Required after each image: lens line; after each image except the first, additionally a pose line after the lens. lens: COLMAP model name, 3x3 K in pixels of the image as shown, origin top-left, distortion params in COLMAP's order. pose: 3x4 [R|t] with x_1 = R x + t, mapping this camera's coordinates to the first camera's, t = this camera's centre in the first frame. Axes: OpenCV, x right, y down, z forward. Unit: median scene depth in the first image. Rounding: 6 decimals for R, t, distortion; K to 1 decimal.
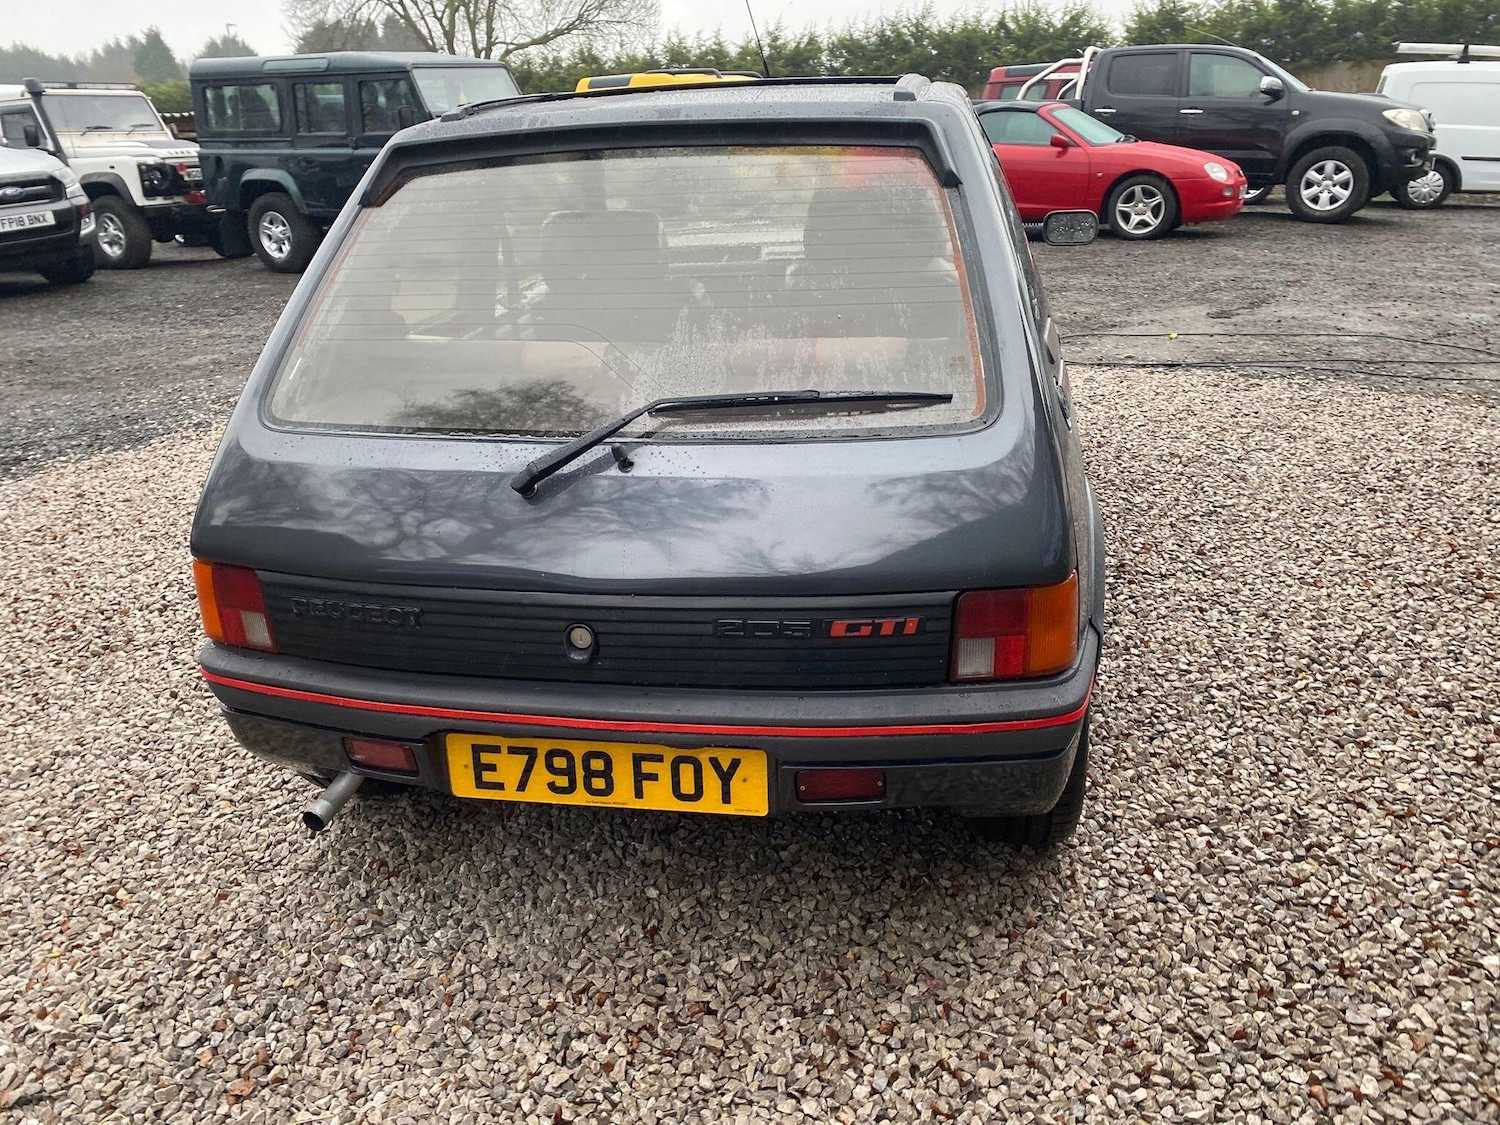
lens RADIAL K [[1156.1, 0, 730.7], [0, 1156.1, 585.8], [0, 0, 1]] dist [0.012558, -0.005395]
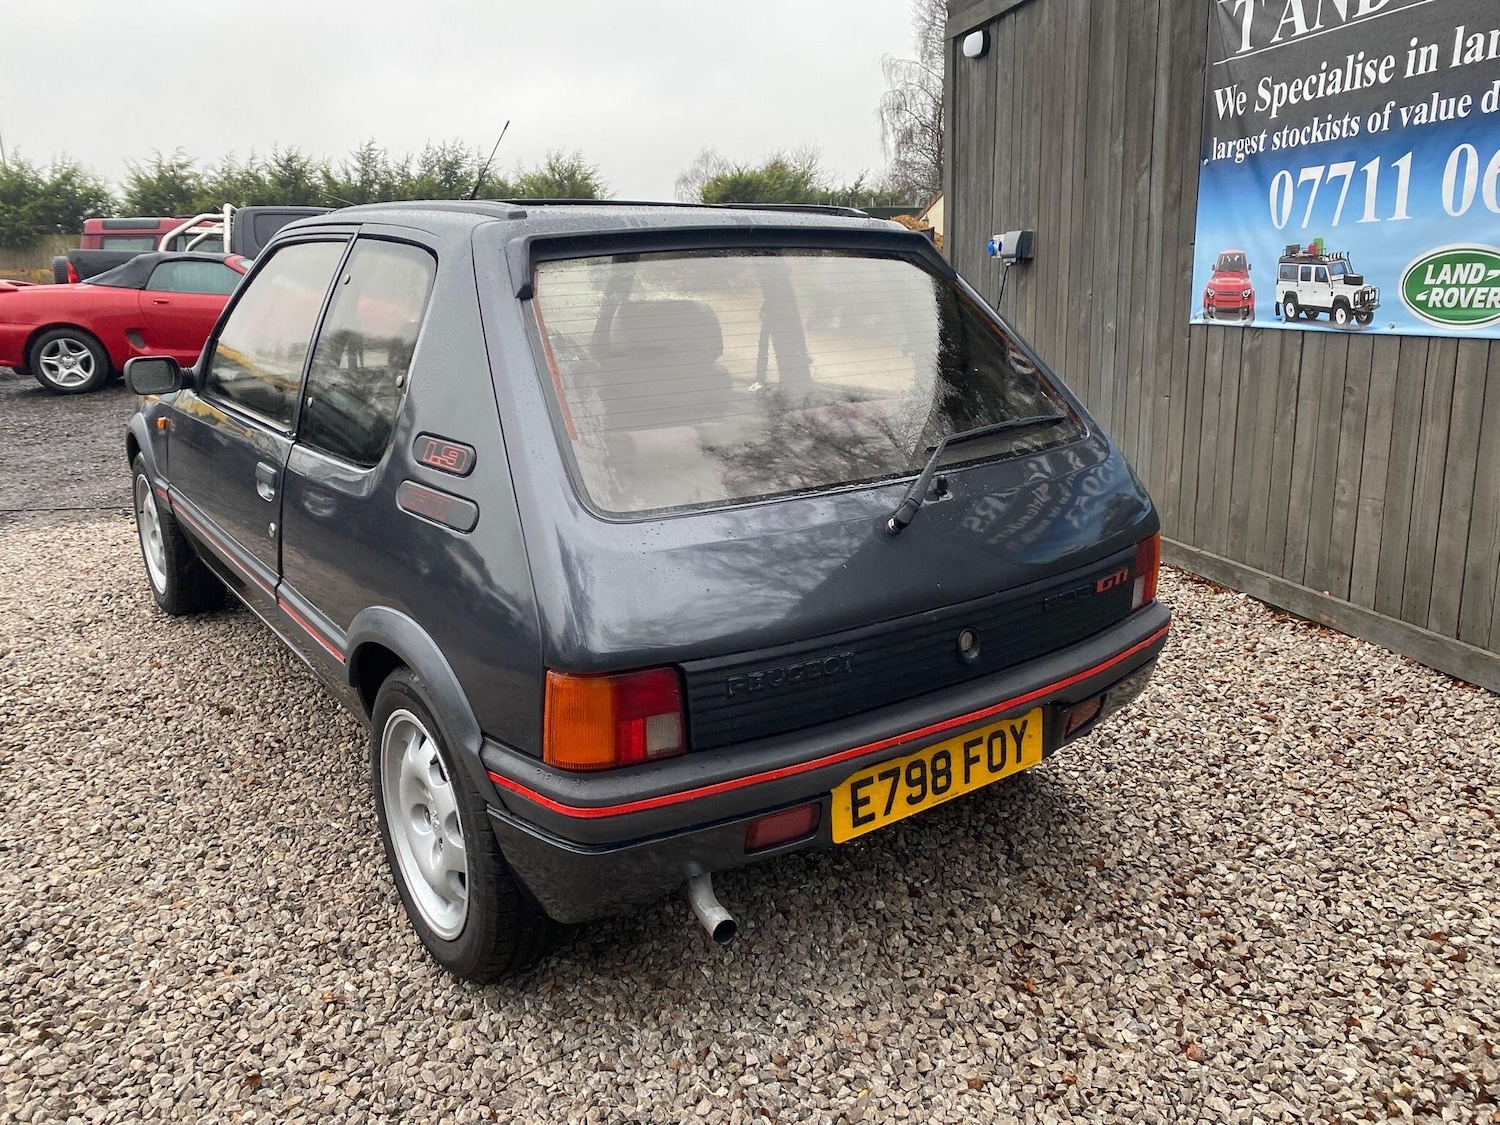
lens RADIAL K [[1150.2, 0, 765.1], [0, 1150.2, 569.2], [0, 0, 1]] dist [0.012524, -0.005902]
pose [[0.675662, -0.166469, 0.718171, -0.854038], [0.265305, 0.963809, -0.026195, -0.037993], [-0.687819, 0.208233, 0.695373, 0.250927]]
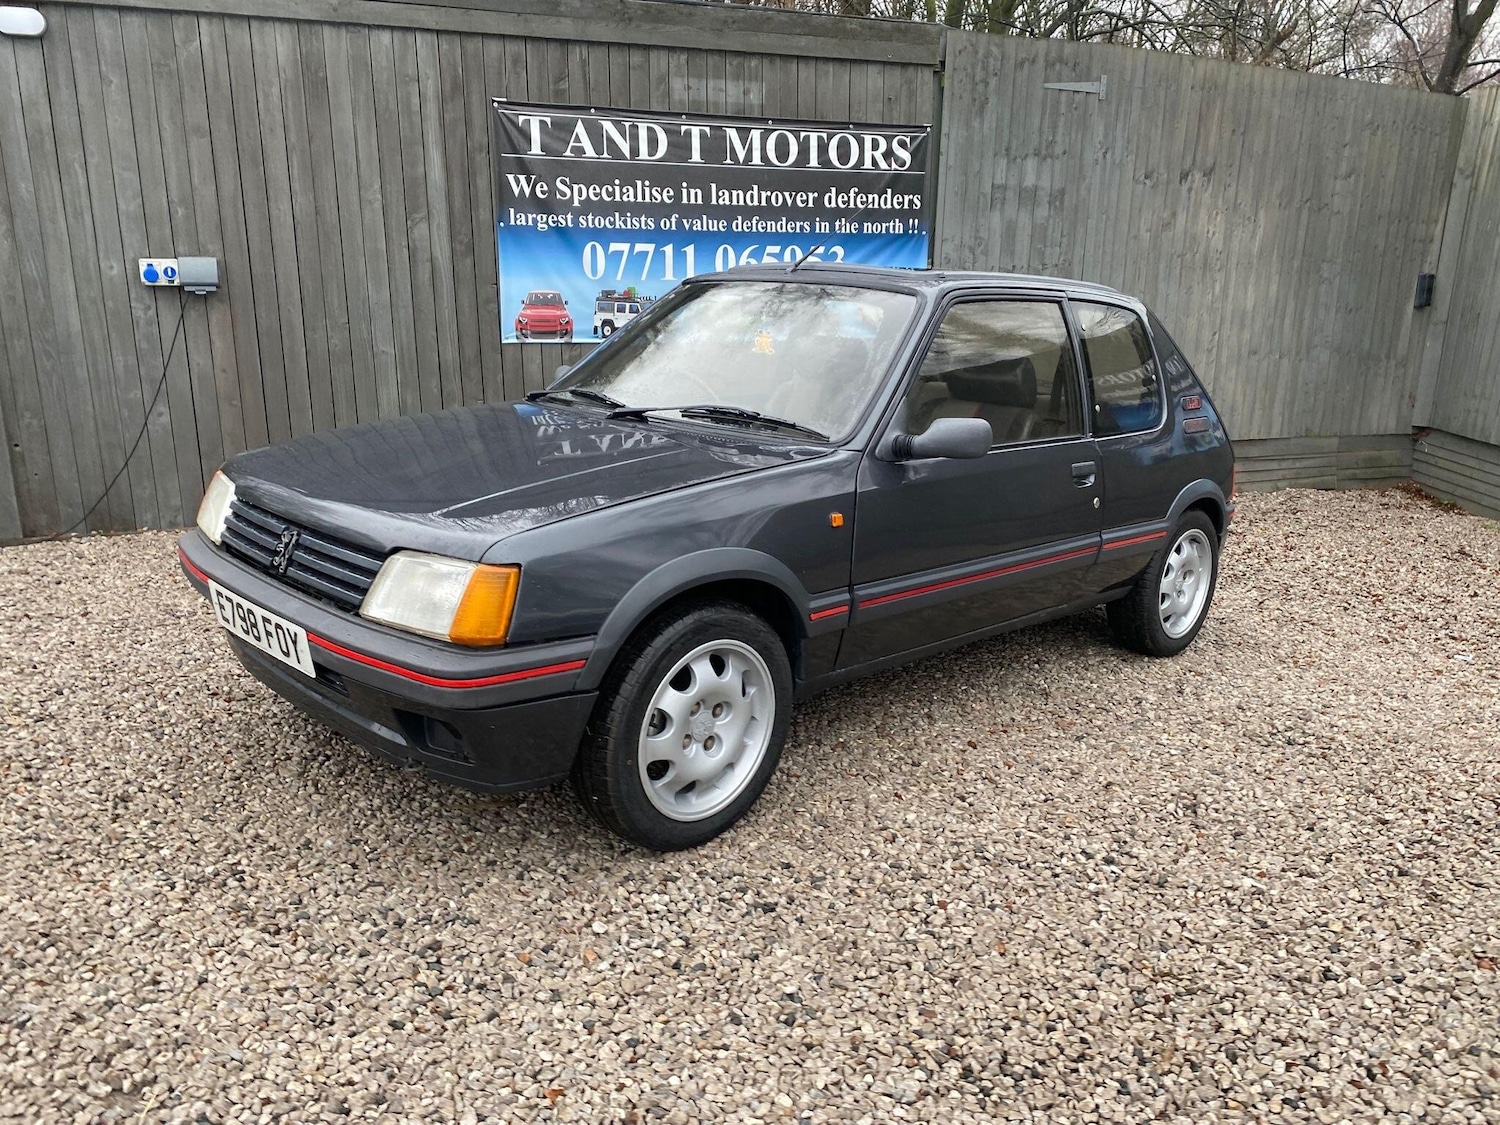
lens RADIAL K [[1108.3, 0, 771.1], [0, 1108.3, 565.5], [0, 0, 1]] dist [0.026120, -0.035123]
pose [[-0.829810, -0.127285, 0.543336, -0.841542], [0.208964, 0.831928, 0.514033, -1.114655], [-0.517445, 0.540088, -0.663744, 2.814746]]
